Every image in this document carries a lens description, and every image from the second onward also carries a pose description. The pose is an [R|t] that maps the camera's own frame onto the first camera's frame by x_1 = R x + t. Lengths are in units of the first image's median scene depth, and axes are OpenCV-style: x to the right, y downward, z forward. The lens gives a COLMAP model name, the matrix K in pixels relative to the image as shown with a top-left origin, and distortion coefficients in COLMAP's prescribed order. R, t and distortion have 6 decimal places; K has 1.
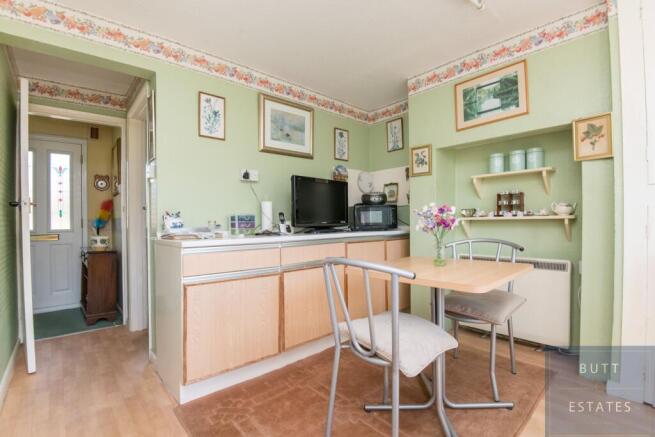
lens RADIAL K [[316.2, 0, 327.7], [0, 316.2, 218.2], [0, 0, 1]] dist [-0.002524, -0.000719]
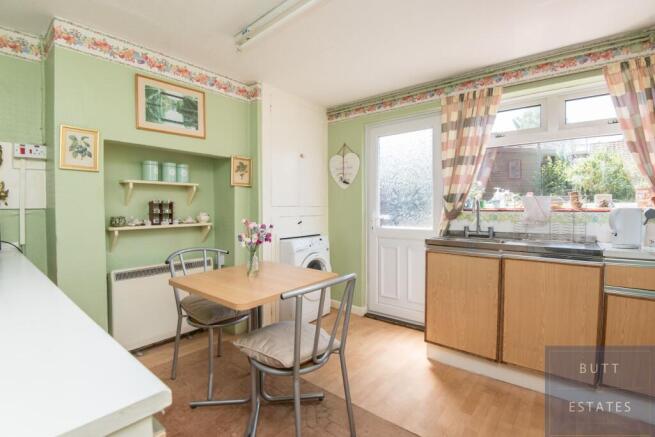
lens RADIAL K [[316.2, 0, 327.6], [0, 316.2, 216.1], [0, 0, 1]] dist [-0.002524, -0.000719]
pose [[-0.140651, -0.010913, 0.989999, -0.548468], [-0.000742, 0.999940, 0.010918, -0.047272], [-0.990059, 0.000801, -0.140650, 0.633100]]
